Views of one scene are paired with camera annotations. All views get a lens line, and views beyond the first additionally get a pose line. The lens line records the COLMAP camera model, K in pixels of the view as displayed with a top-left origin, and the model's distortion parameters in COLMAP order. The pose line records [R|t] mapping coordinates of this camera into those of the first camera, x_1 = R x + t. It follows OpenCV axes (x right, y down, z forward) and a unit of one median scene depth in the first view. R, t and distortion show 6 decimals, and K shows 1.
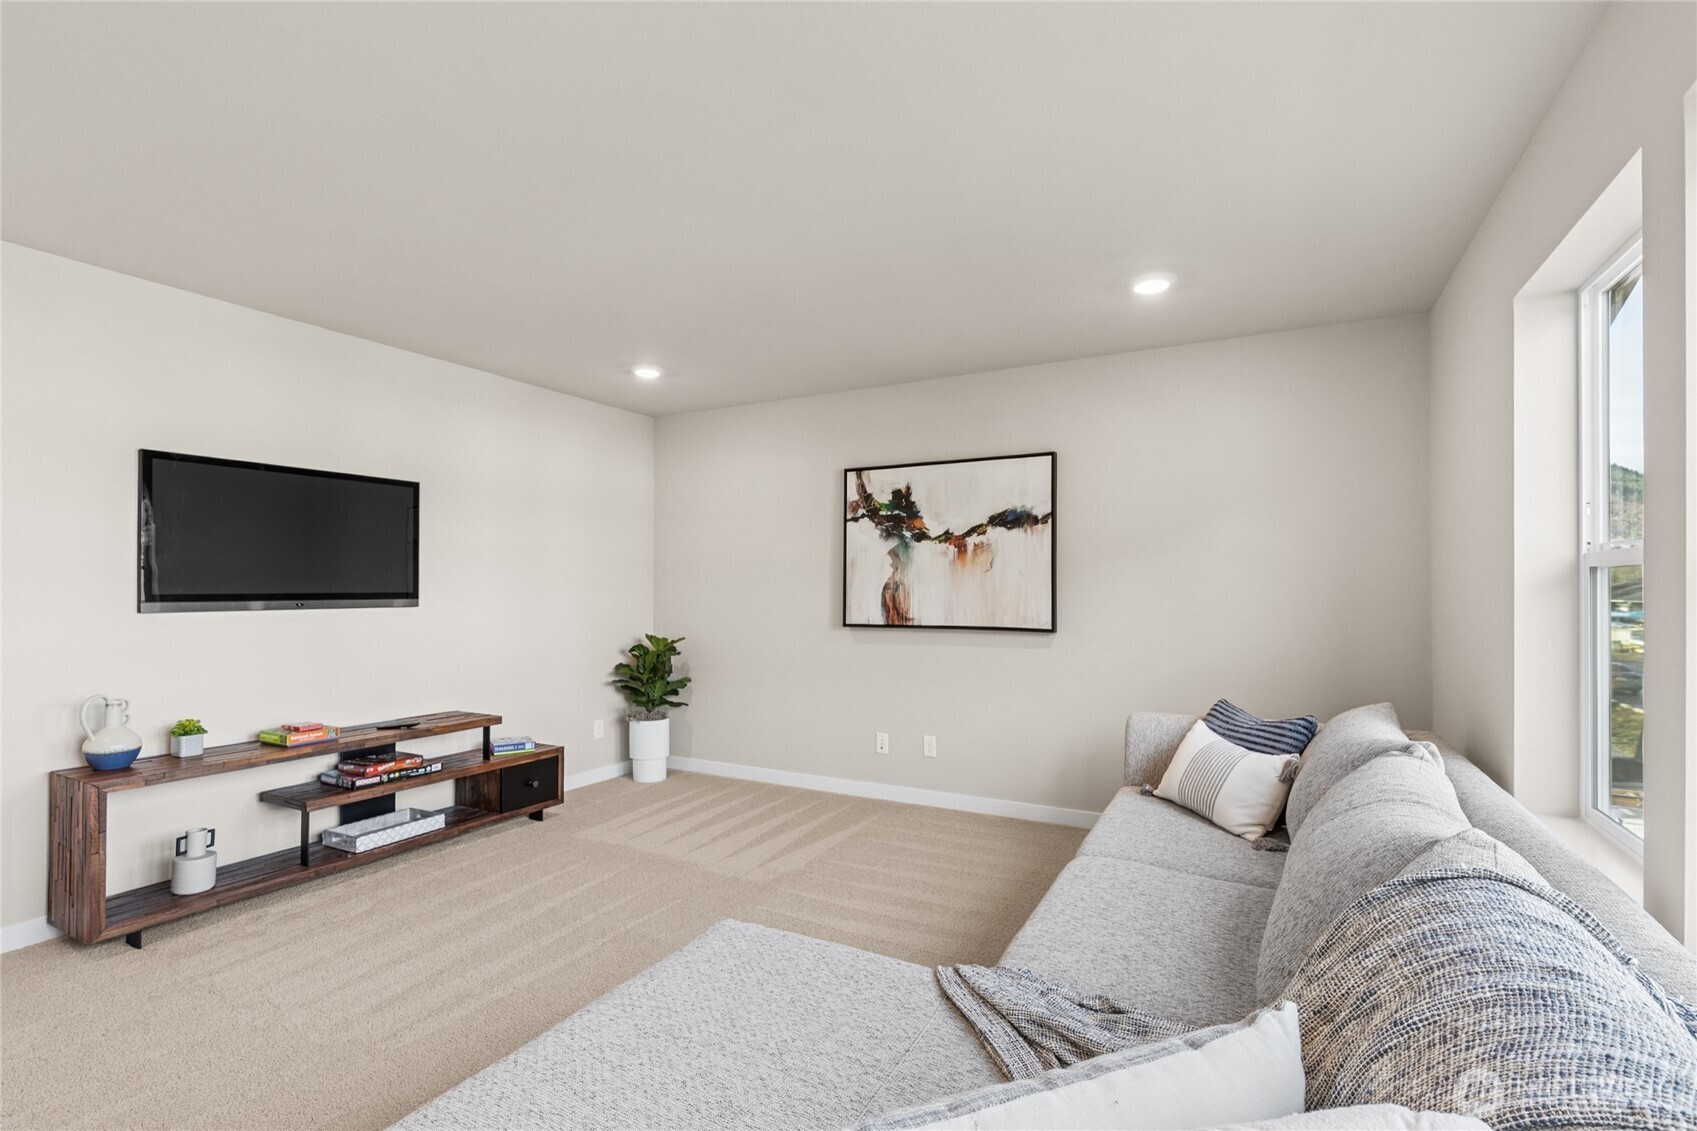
lens RADIAL K [[771.5, 0, 855.0], [0, 771.5, 590.4], [0, 0, 1]] dist [0.014458, -0.000166]
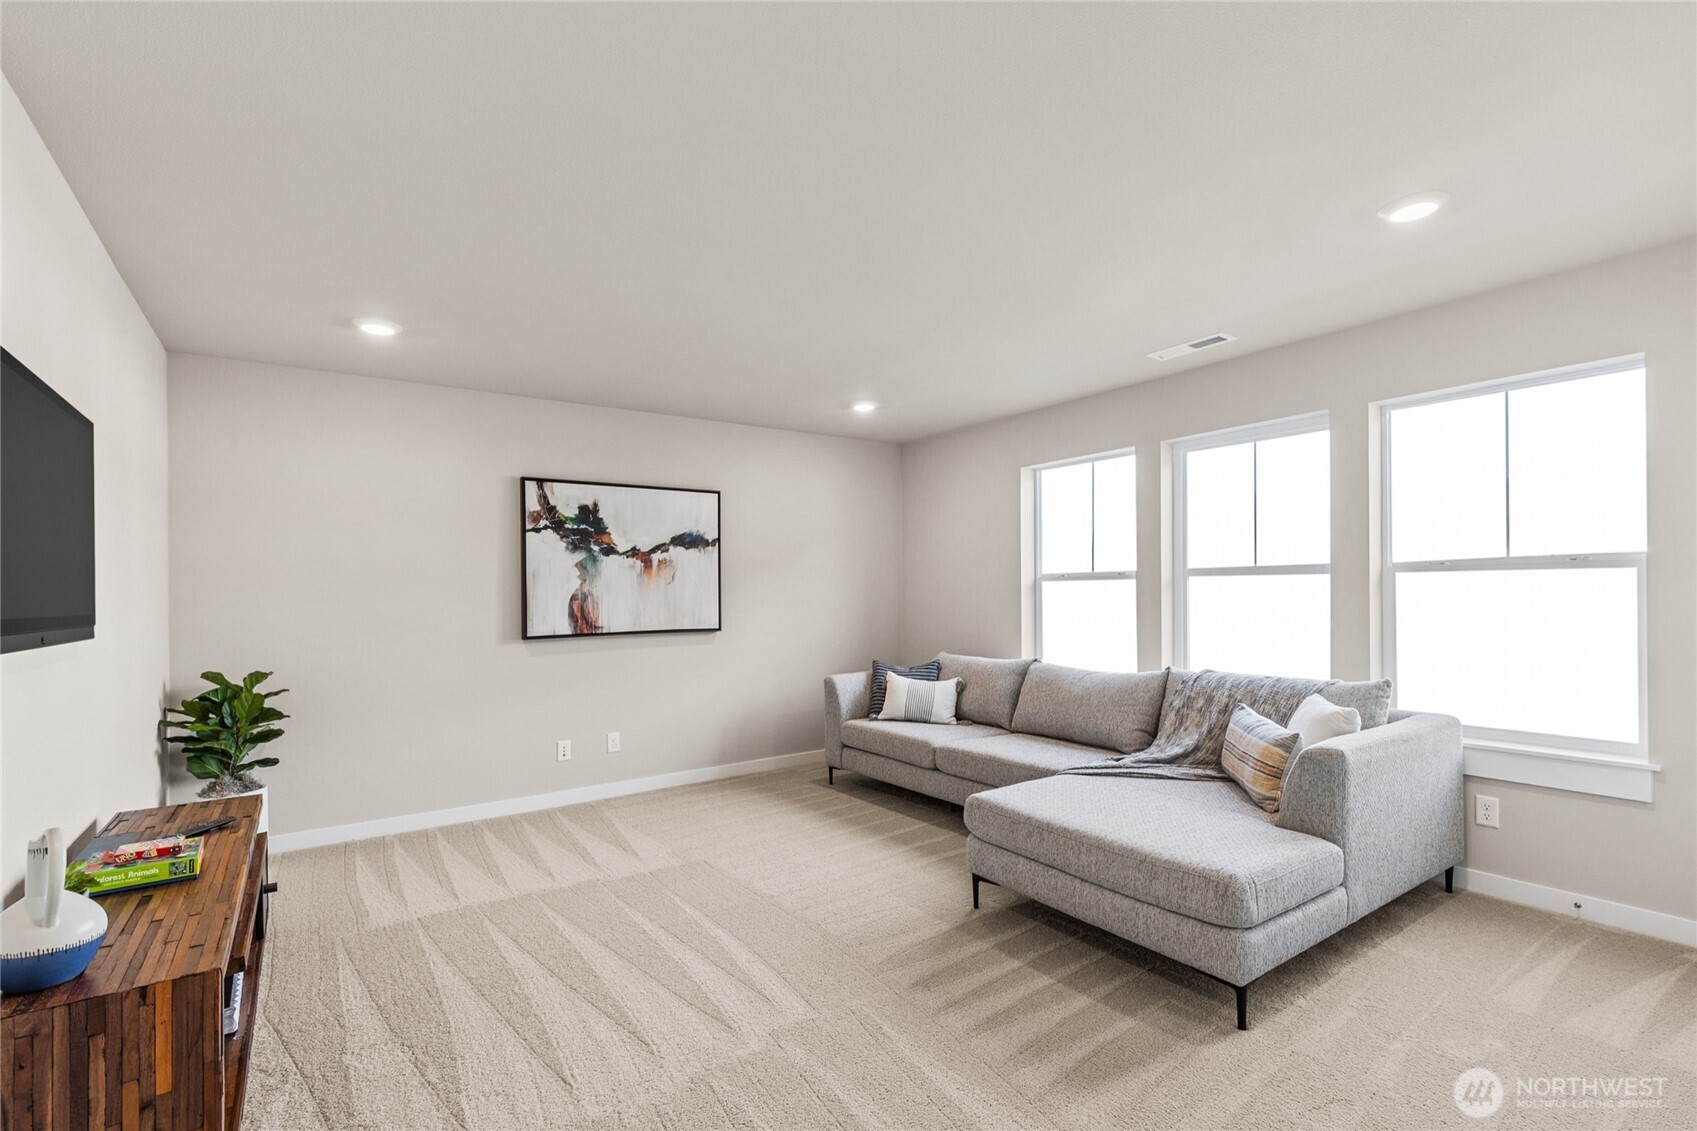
lens RADIAL K [[771.5, 0, 855.0], [0, 771.5, 590.4], [0, 0, 1]] dist [0.014458, -0.000166]
pose [[0.450131, -0.003243, 0.892957, -0.729668], [0.018081, 0.999821, -0.005484, -0.001831], [-0.892779, 0.018614, 0.450109, 0.198440]]
